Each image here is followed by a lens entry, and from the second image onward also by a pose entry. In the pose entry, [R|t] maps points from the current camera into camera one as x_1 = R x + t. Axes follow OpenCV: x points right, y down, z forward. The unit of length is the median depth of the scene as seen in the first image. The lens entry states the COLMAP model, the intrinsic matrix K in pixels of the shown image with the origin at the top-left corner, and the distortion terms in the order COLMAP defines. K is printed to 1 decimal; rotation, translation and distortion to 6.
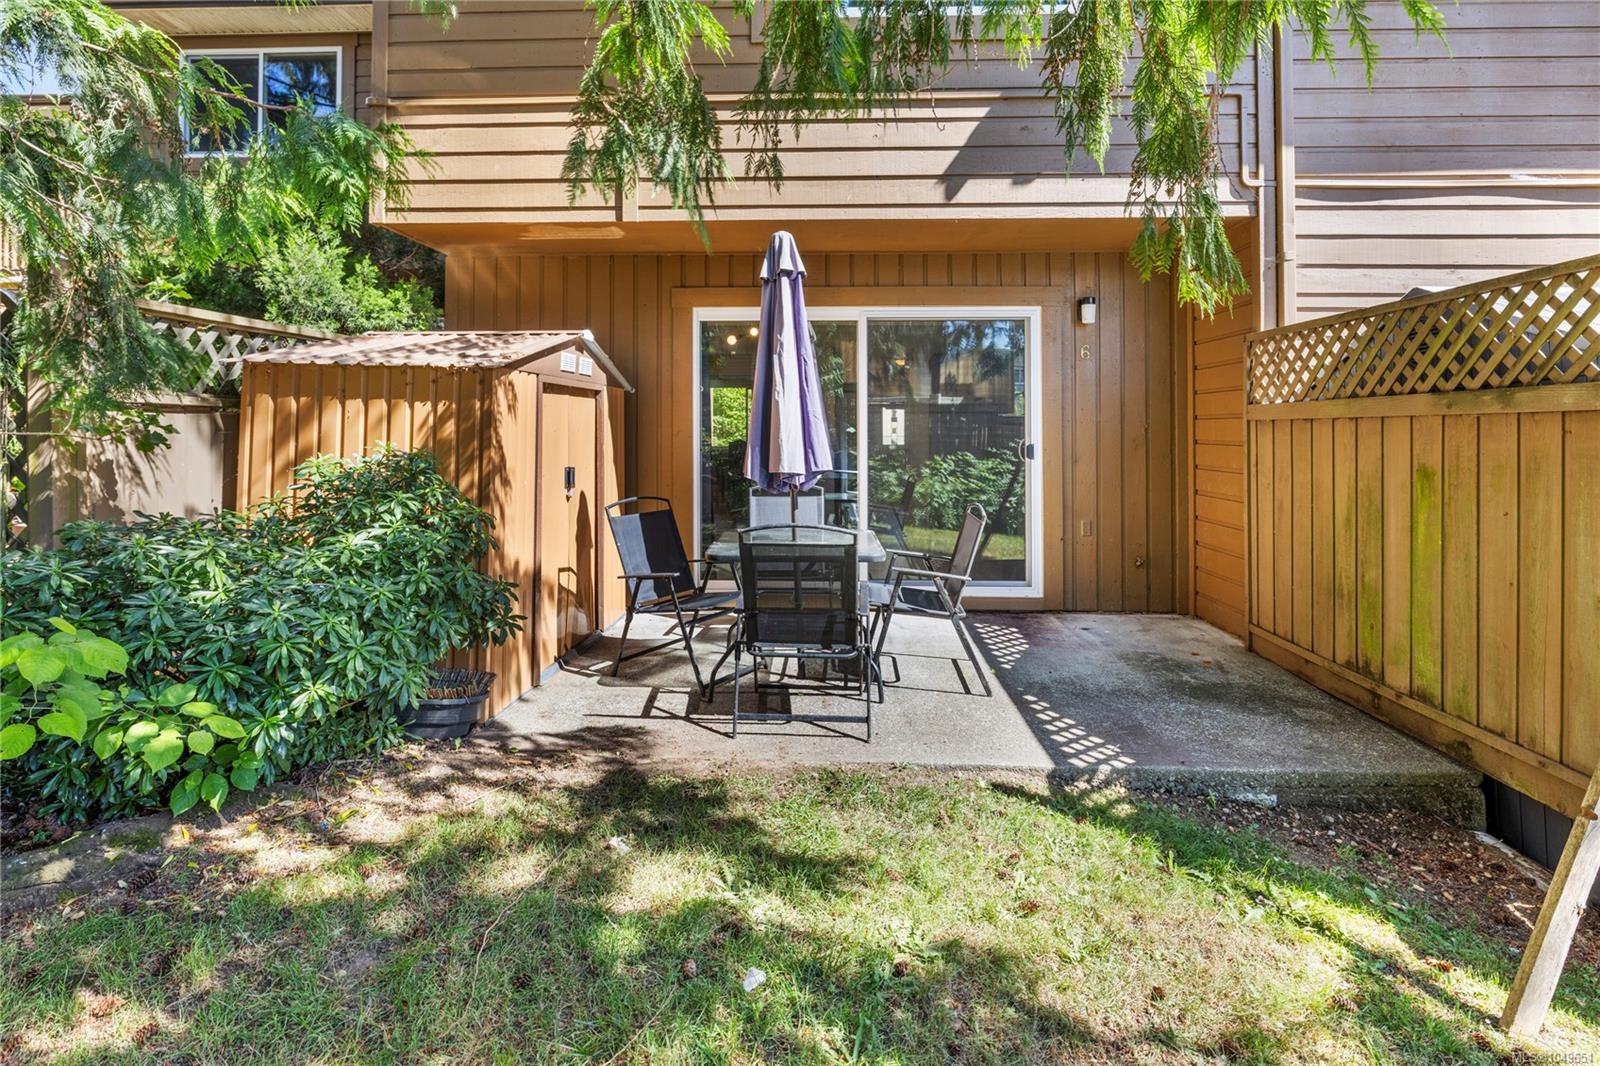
lens RADIAL K [[777.2, 0, 804.9], [0, 777.2, 431.5], [0, 0, 1]] dist [0.001371, 0.000129]
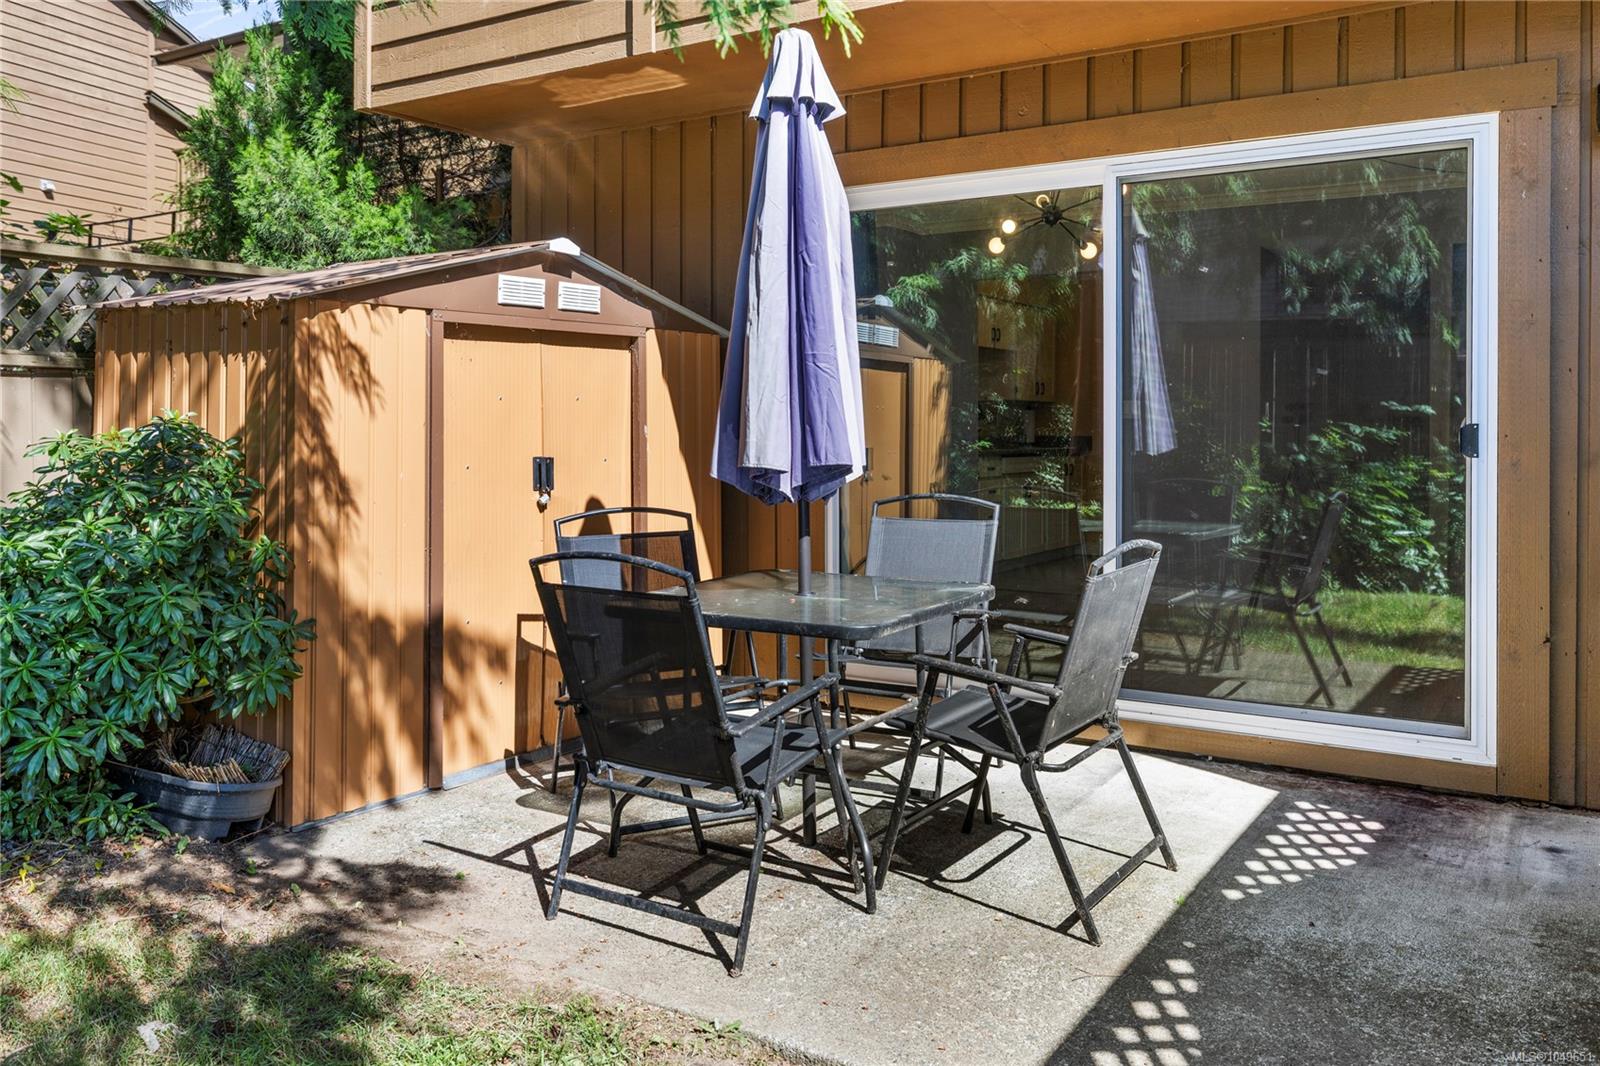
lens RADIAL K [[1272.3, 0, 797.3], [0, 1272.3, 435.0], [0, 0, 1]] dist [-0.005746, -0.005741]
pose [[0.862900, 0.002860, -0.505367, 0.392768], [0.002620, 0.999945, 0.010132, 0.017847], [0.505369, -0.010067, 0.862845, 0.207605]]
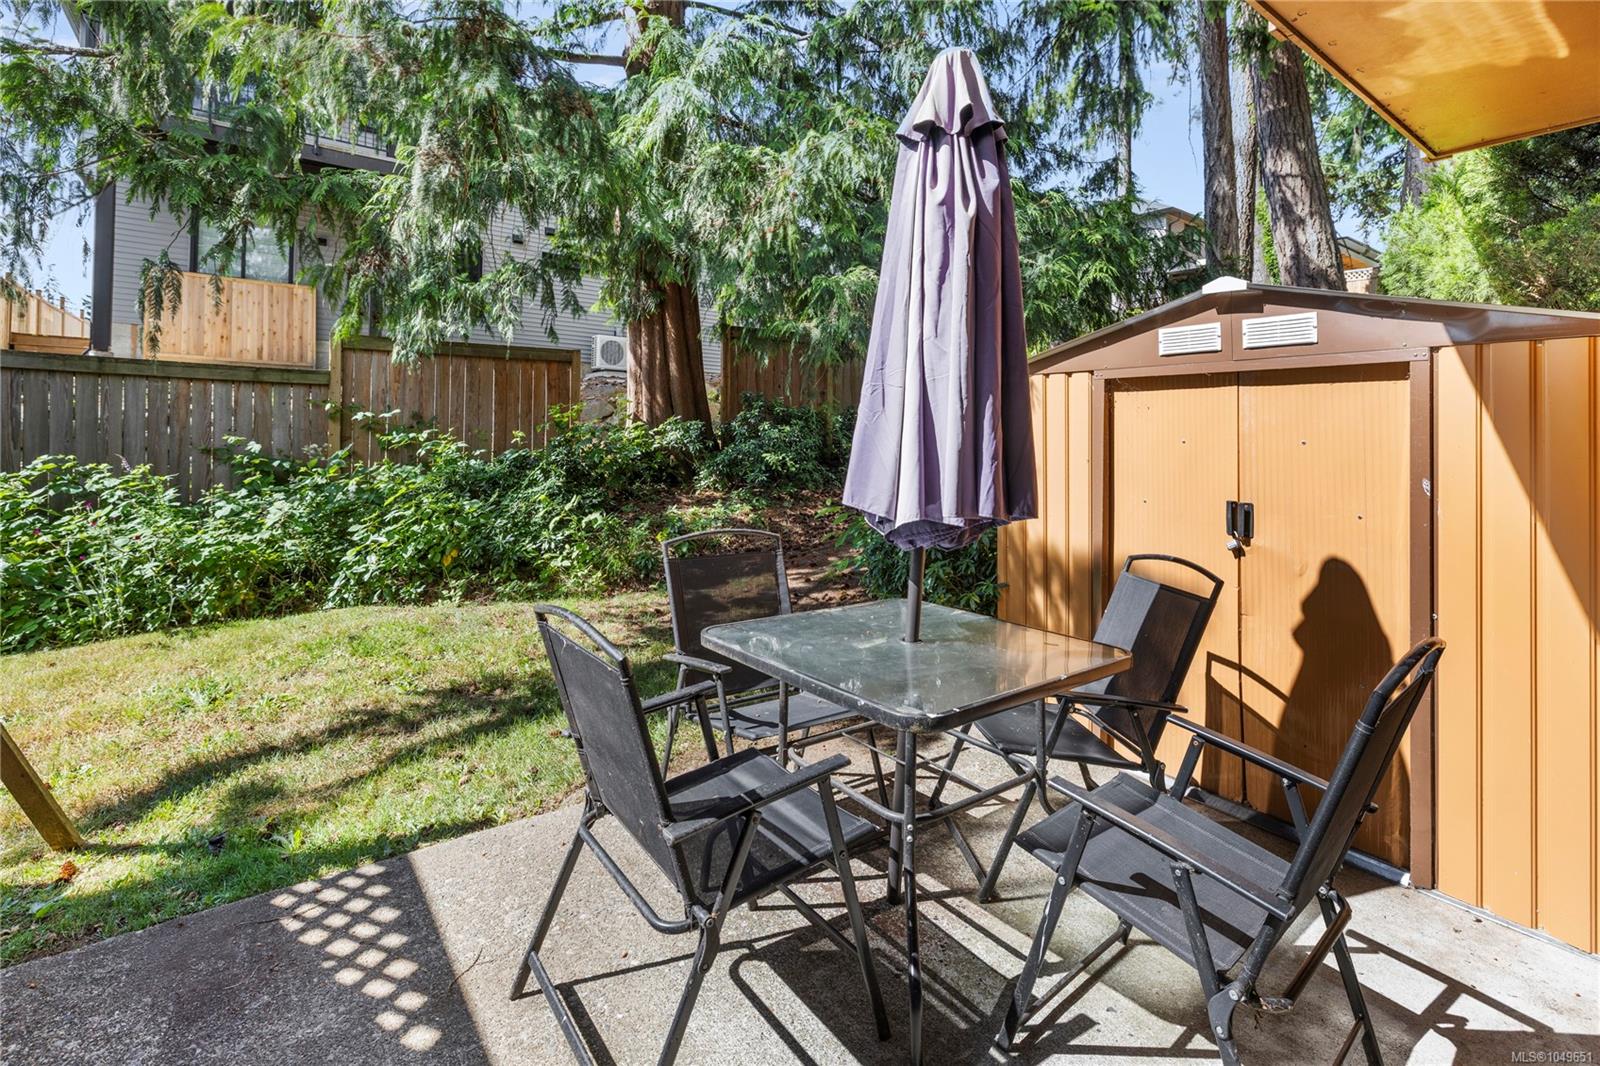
lens RADIAL K [[726.4, 0, 803.5], [0, 726.4, 428.8], [0, 0, 1]] dist [0.003021, 0.000081]
pose [[-0.769709, -0.031951, -0.637594, 0.327414], [-0.030878, 0.999441, -0.012808, 0.005870], [0.637647, 0.009829, -0.770266, 1.197542]]
